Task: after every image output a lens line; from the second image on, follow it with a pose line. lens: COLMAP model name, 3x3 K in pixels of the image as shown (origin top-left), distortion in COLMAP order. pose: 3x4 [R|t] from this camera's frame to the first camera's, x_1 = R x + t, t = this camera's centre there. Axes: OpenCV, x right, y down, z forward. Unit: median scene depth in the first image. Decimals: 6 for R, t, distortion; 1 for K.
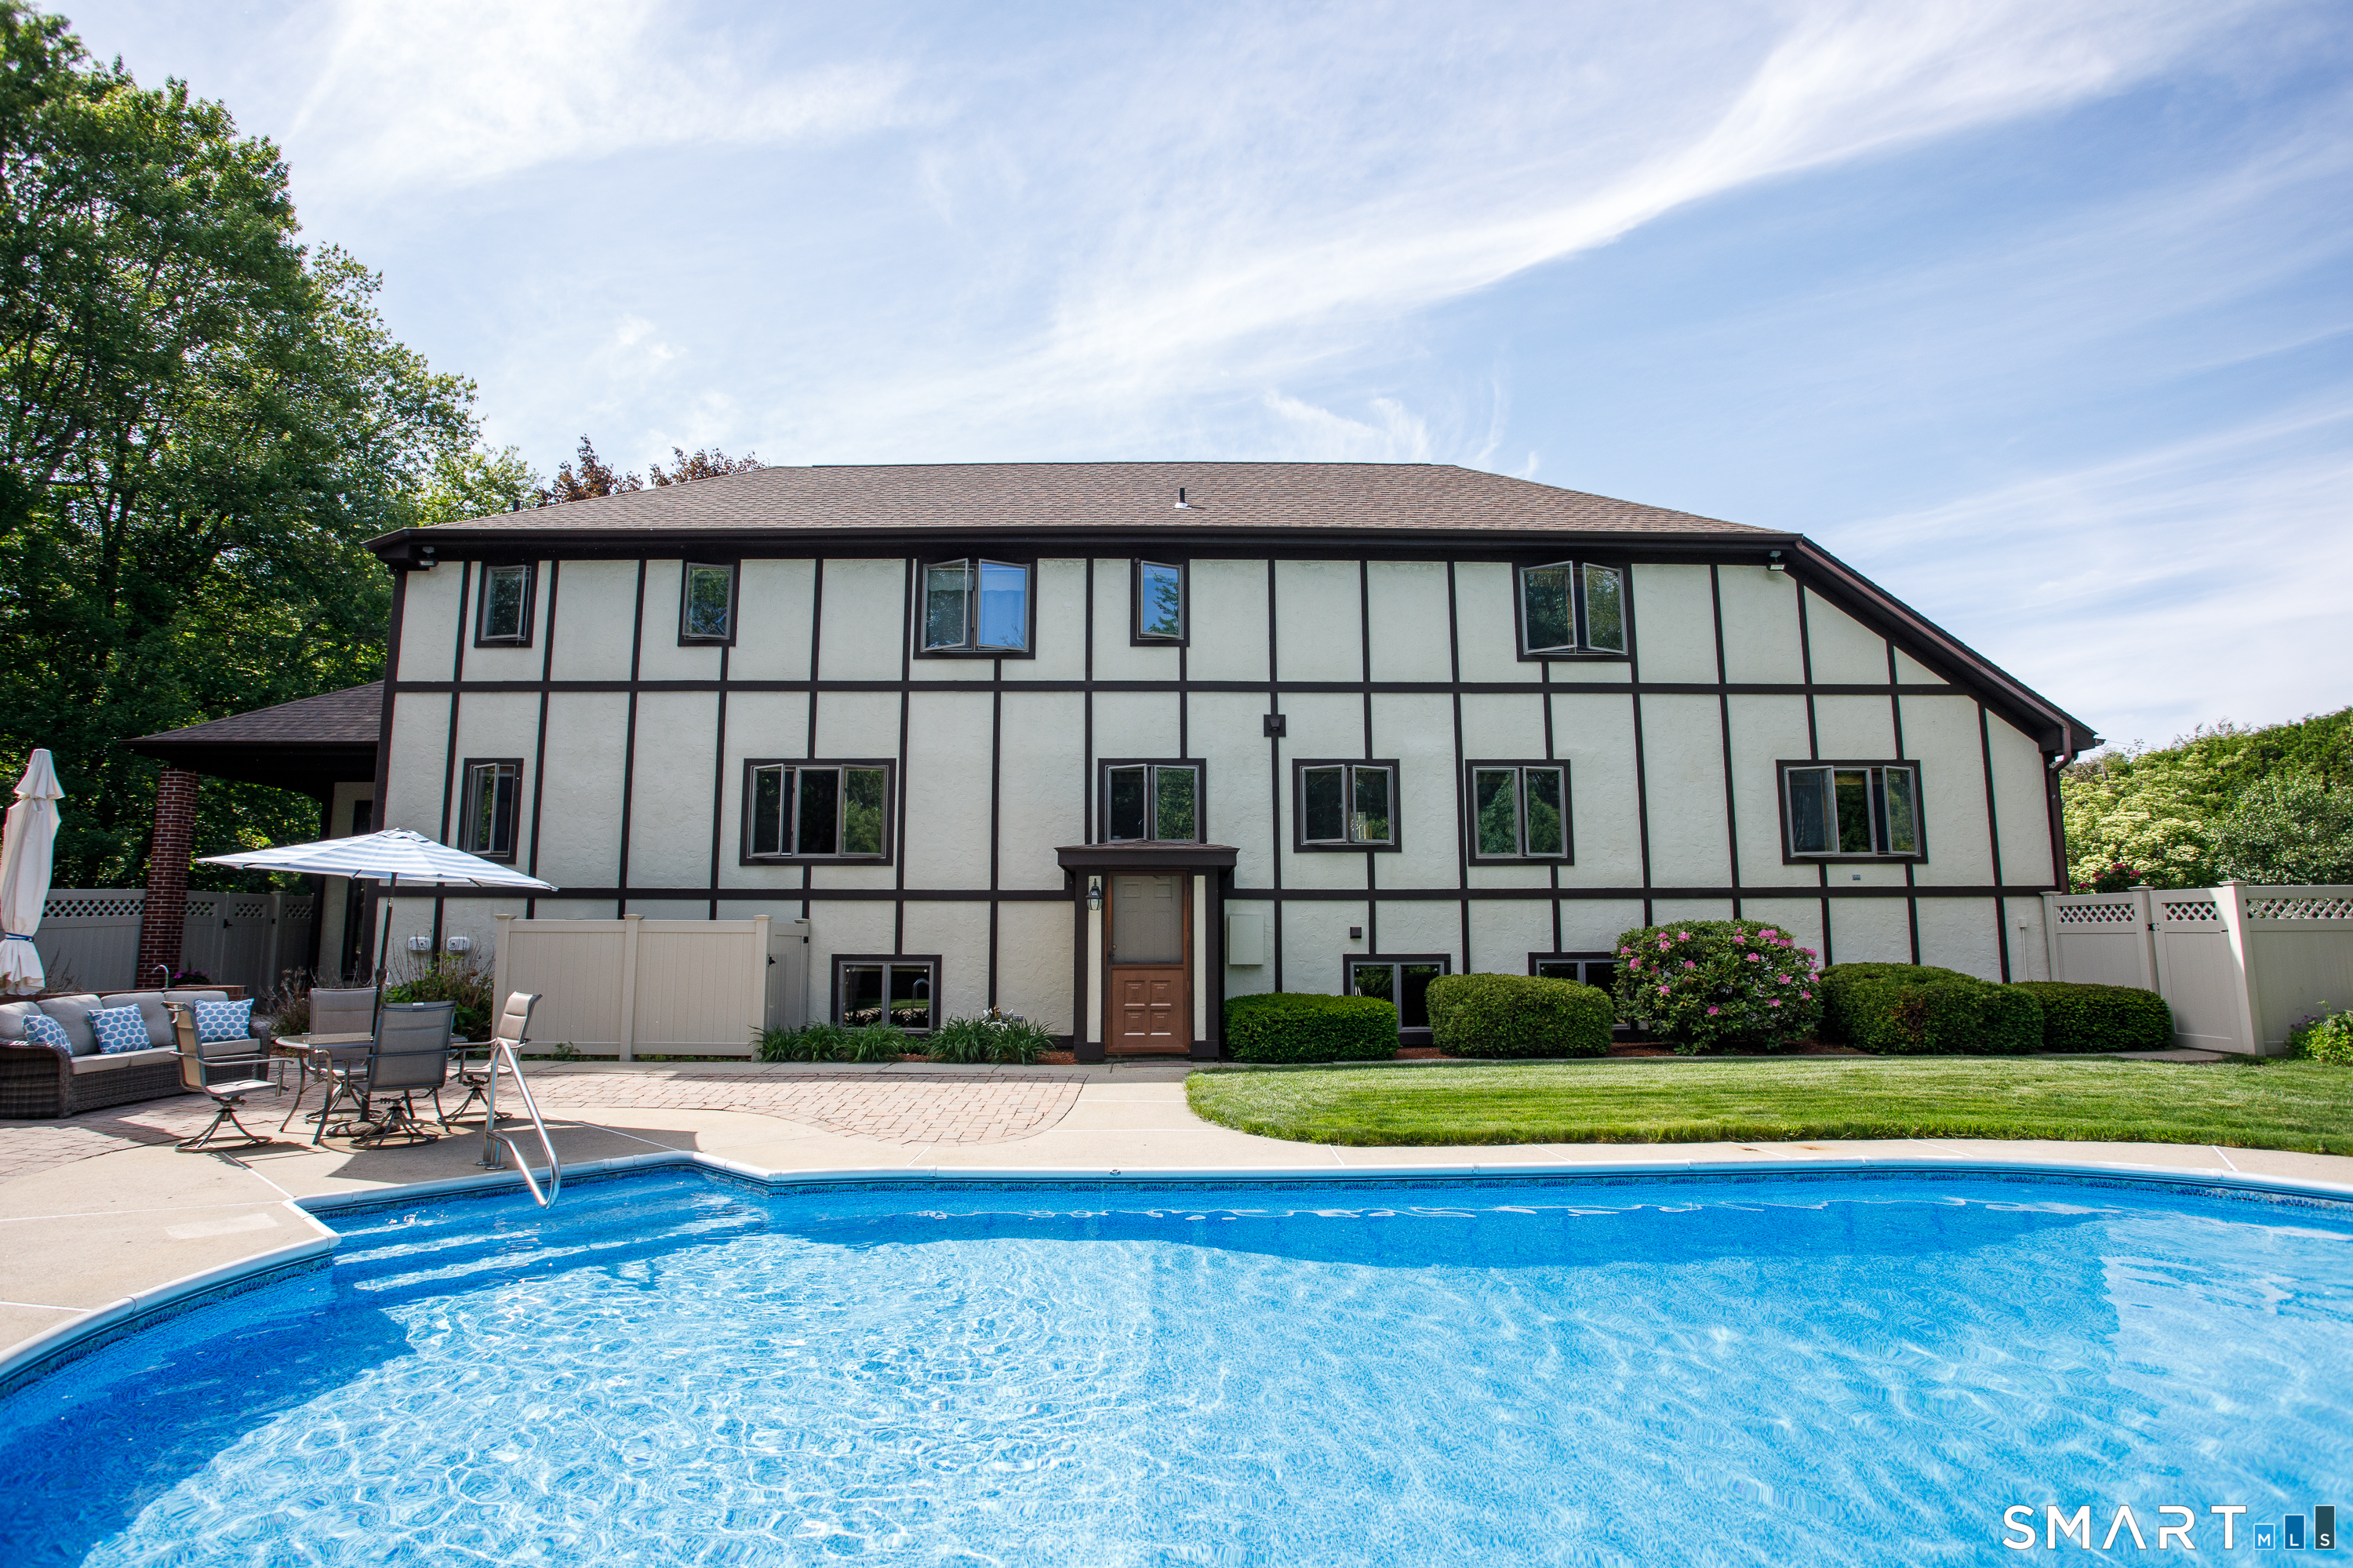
lens RADIAL K [[1244.1, 0, 1176.5], [0, 1244.1, 784.0], [0, 0, 1]] dist [-0.080710, 0.000405]
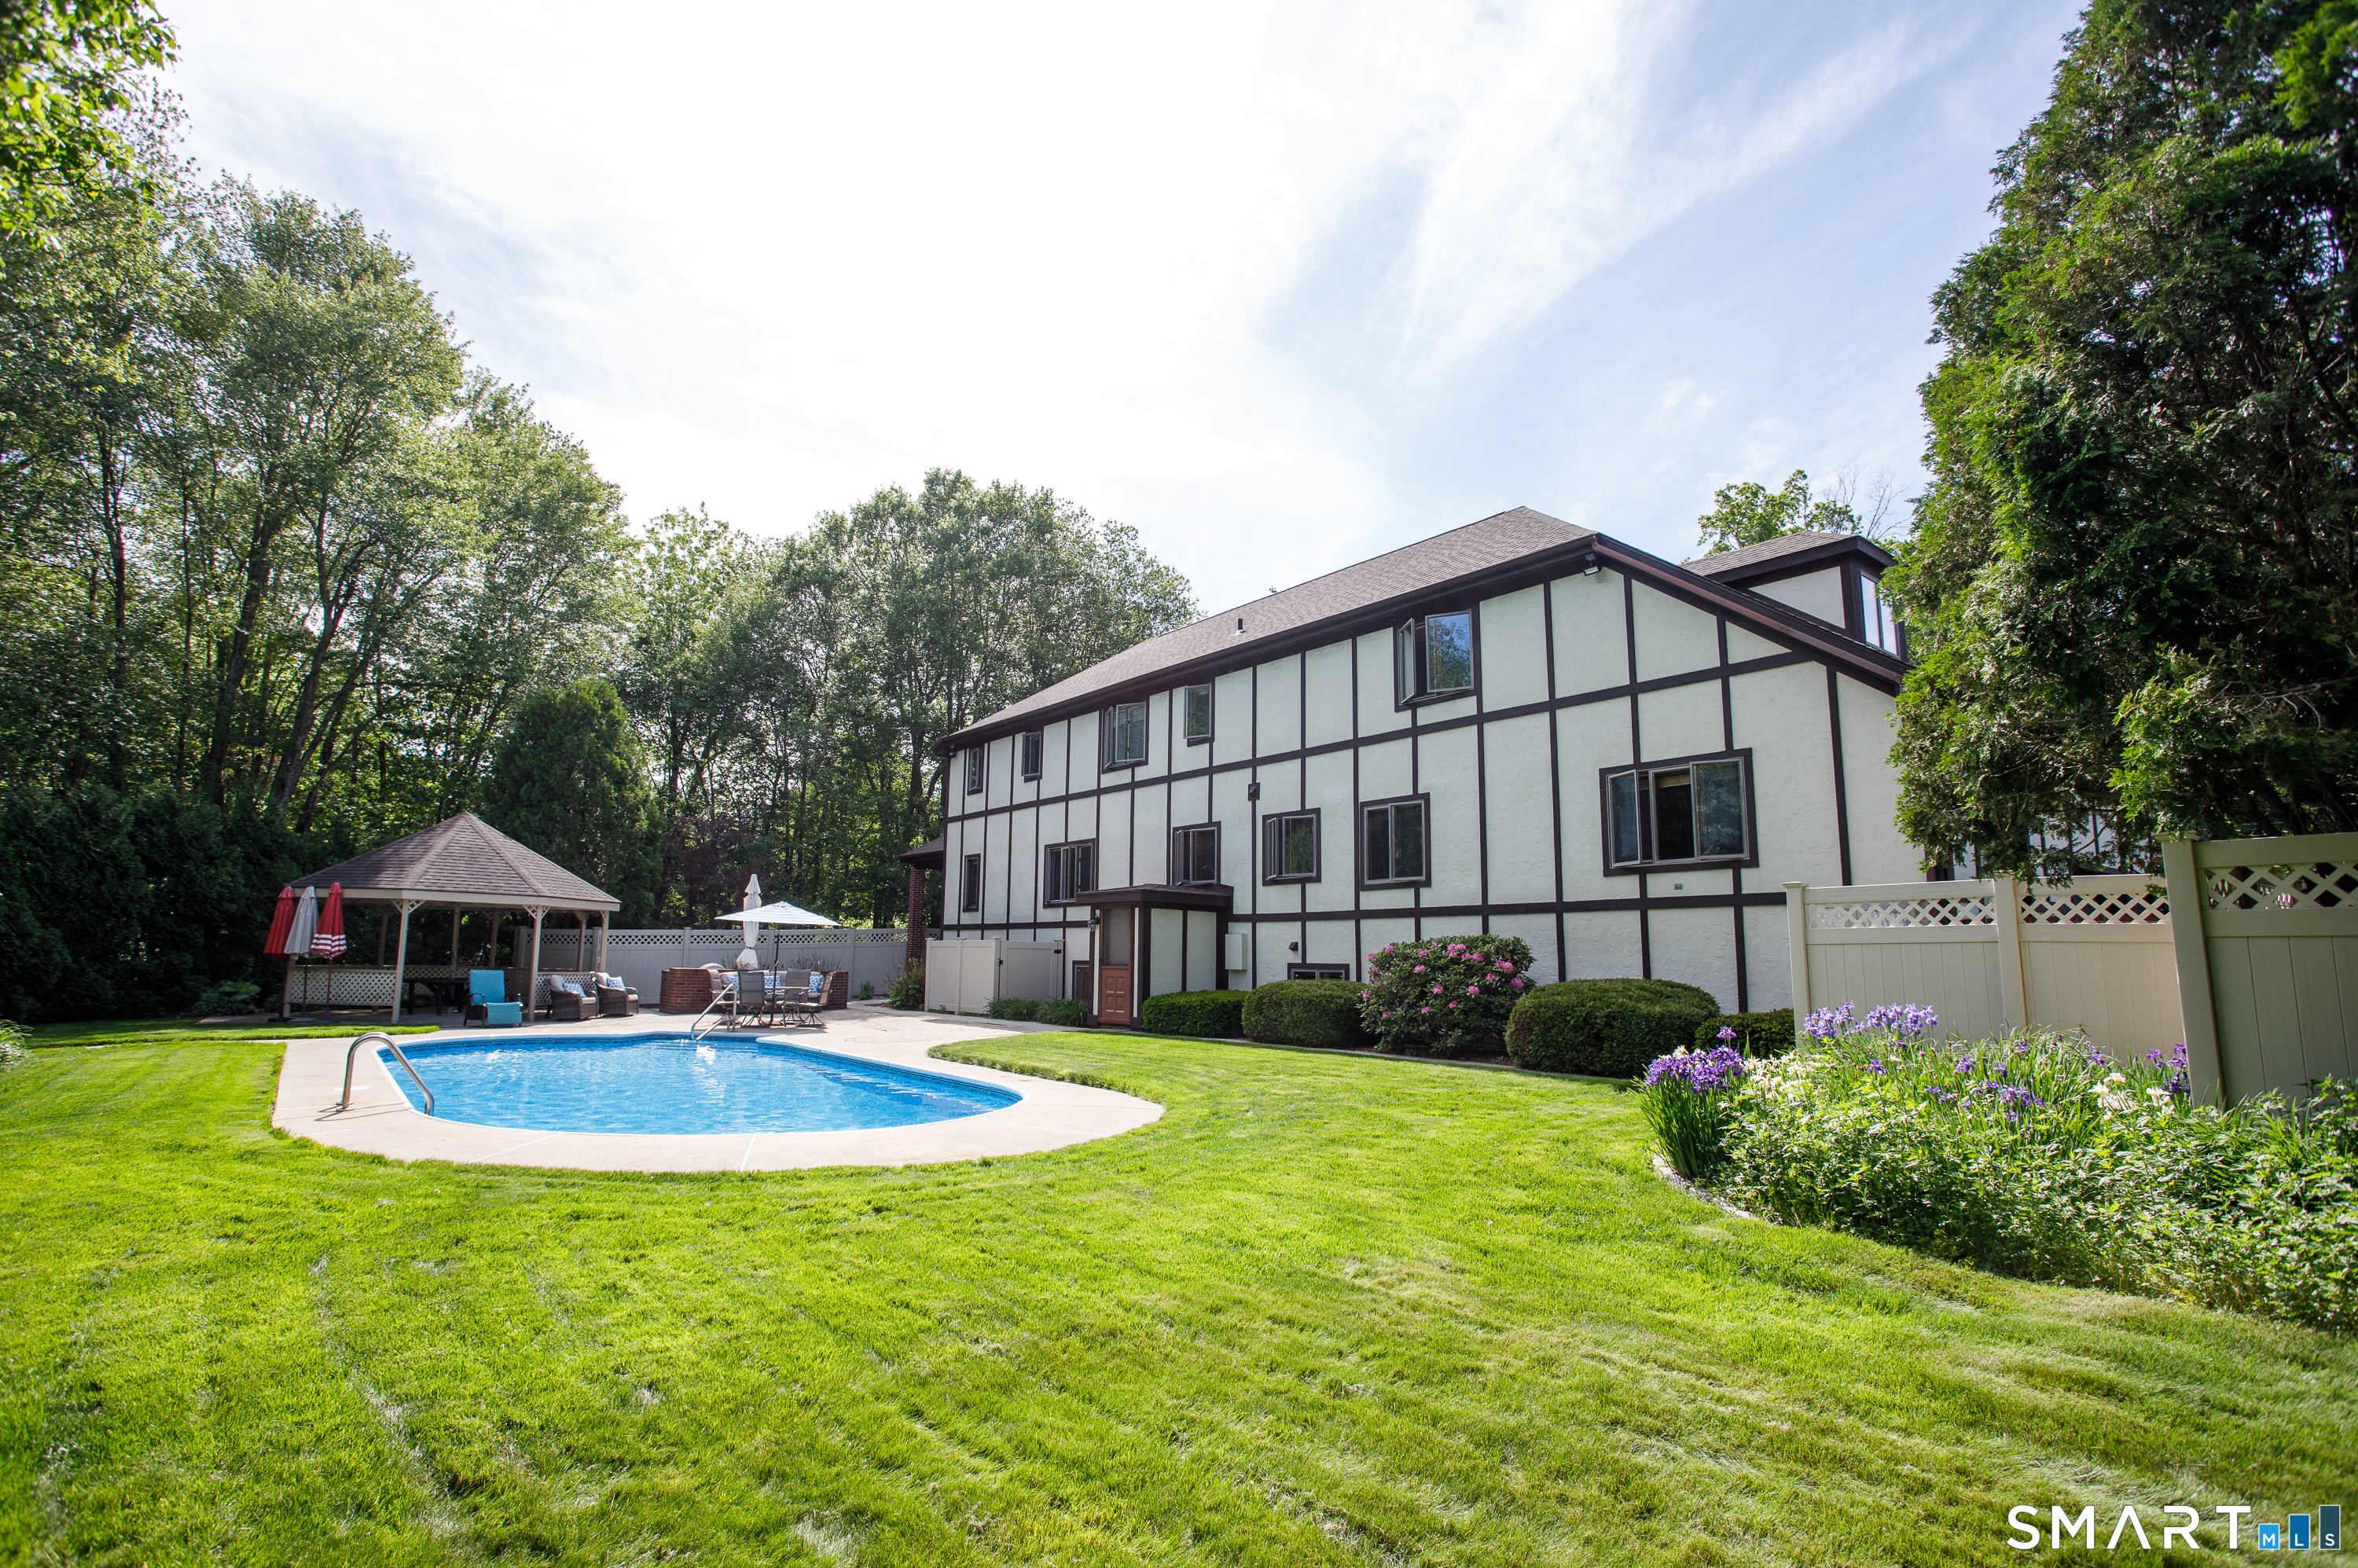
lens RADIAL K [[1145.6, 0, 1179.0], [0, 1145.6, 784.0], [0, 0, 1]] dist [-0.108022, 0.000085]
pose [[0.601928, -0.112882, -0.790531, 1.010602], [0.102081, 0.992714, -0.064025, 0.015728], [0.791998, -0.042160, 0.609066, 0.185970]]
